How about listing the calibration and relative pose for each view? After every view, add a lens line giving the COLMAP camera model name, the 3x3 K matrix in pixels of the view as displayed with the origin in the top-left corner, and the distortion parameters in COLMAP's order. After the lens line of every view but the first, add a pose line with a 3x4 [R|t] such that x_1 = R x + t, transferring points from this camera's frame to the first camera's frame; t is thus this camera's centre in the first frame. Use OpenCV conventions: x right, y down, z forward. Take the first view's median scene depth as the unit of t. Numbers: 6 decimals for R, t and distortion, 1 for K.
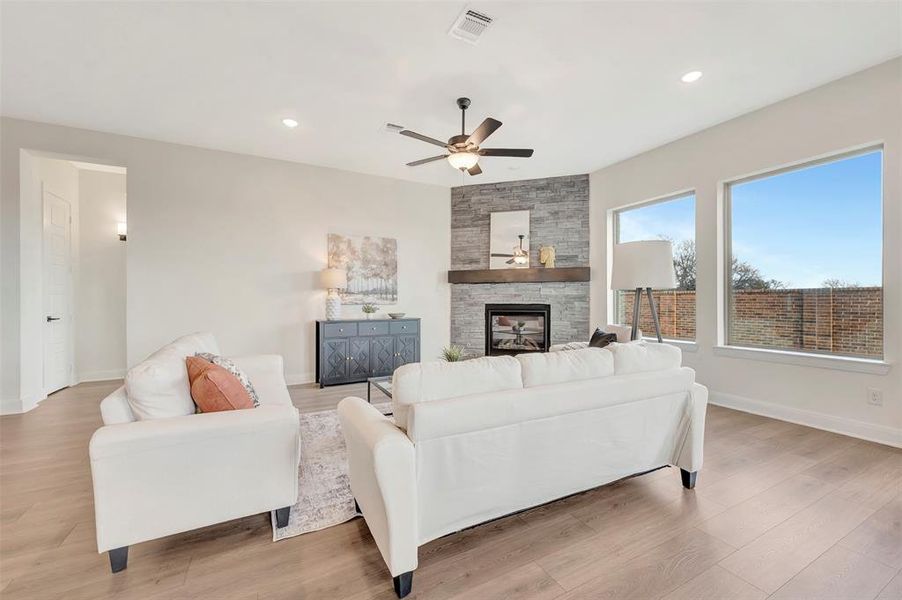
lens RADIAL K [[364.3, 0, 453.0], [0, 364.3, 301.6], [0, 0, 1]] dist [-0.000714, 0.000339]
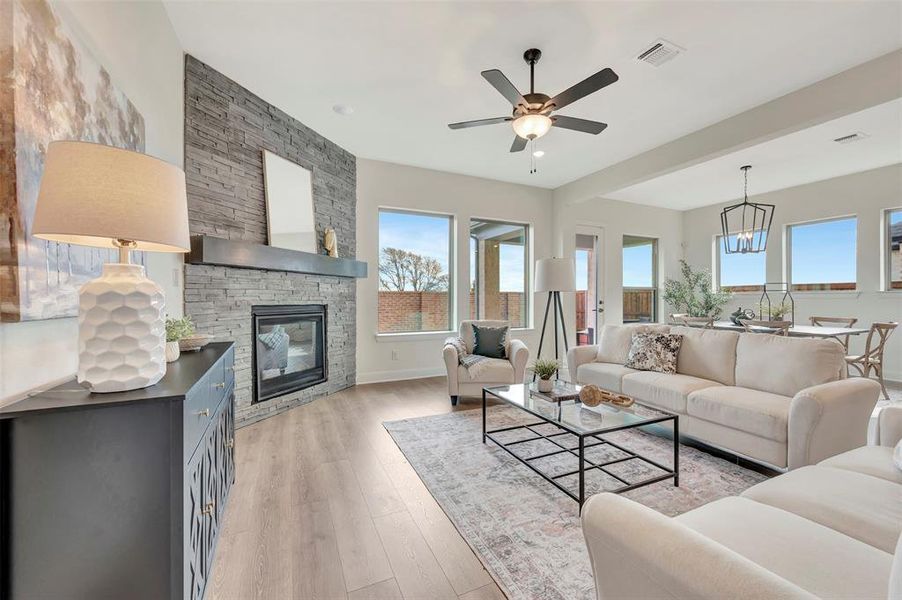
lens RADIAL K [[359.7, 0, 454.2], [0, 359.7, 300.4], [0, 0, 1]] dist [0.000442, -0.000340]
pose [[0.050427, -0.003590, 0.998721, -0.475626], [0.004050, 0.999986, 0.003390, -0.002797], [-0.998720, 0.003874, 0.050441, 0.693924]]
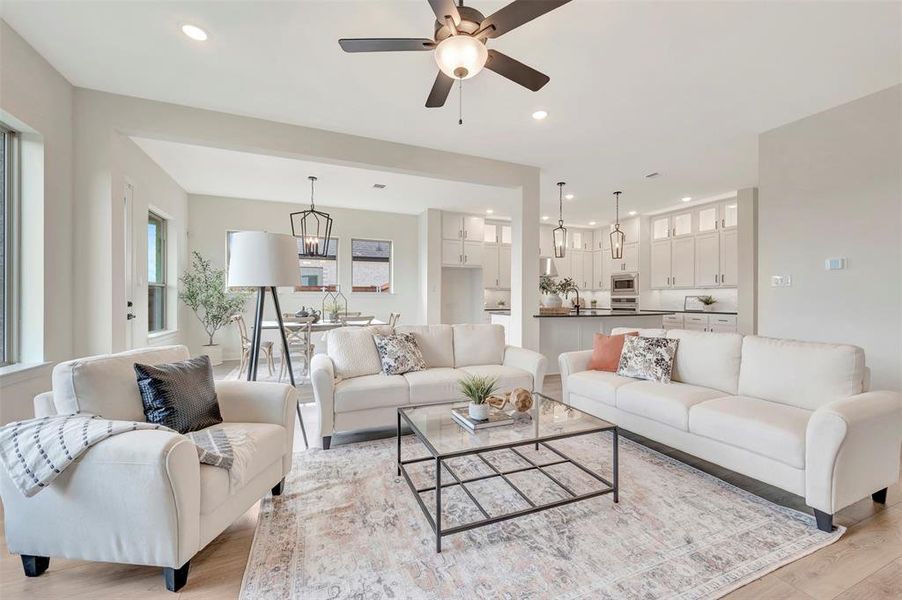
lens RADIAL K [[359.7, 0, 454.0], [0, 359.7, 297.5], [0, 0, 1]] dist [0.000442, -0.000340]
pose [[-0.996478, 0.000631, 0.083853, -0.002808], [0.000904, 0.999994, 0.003216, -0.005364], [-0.083850, 0.003281, -0.996473, 0.965211]]
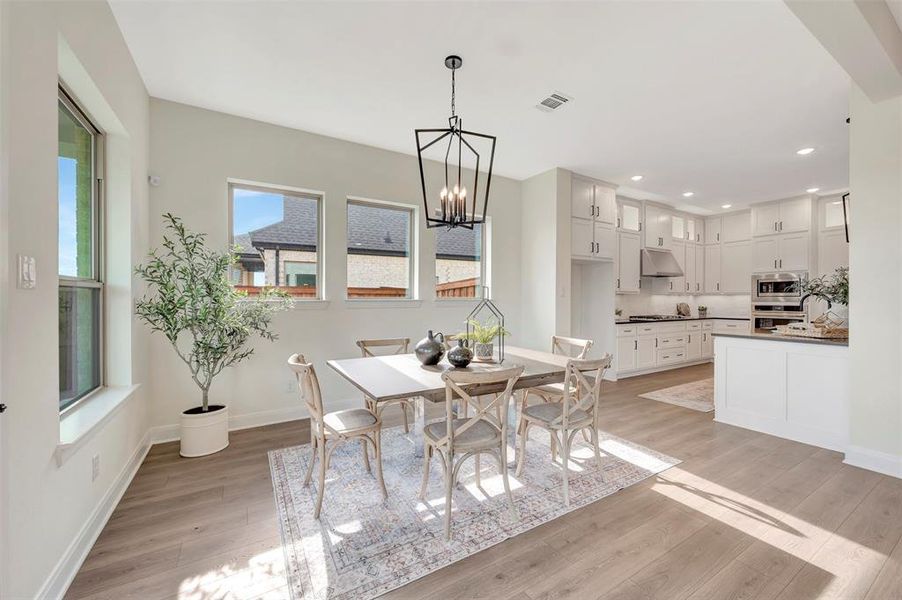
lens RADIAL K [[359.7, 0, 457.4], [0, 359.7, 299.4], [0, 0, 1]] dist [0.000442, -0.000340]
pose [[-0.998839, -0.001283, -0.048154, 0.487342], [-0.001674, 0.999966, 0.008085, -0.024350], [0.048142, 0.008156, -0.998807, 0.476583]]
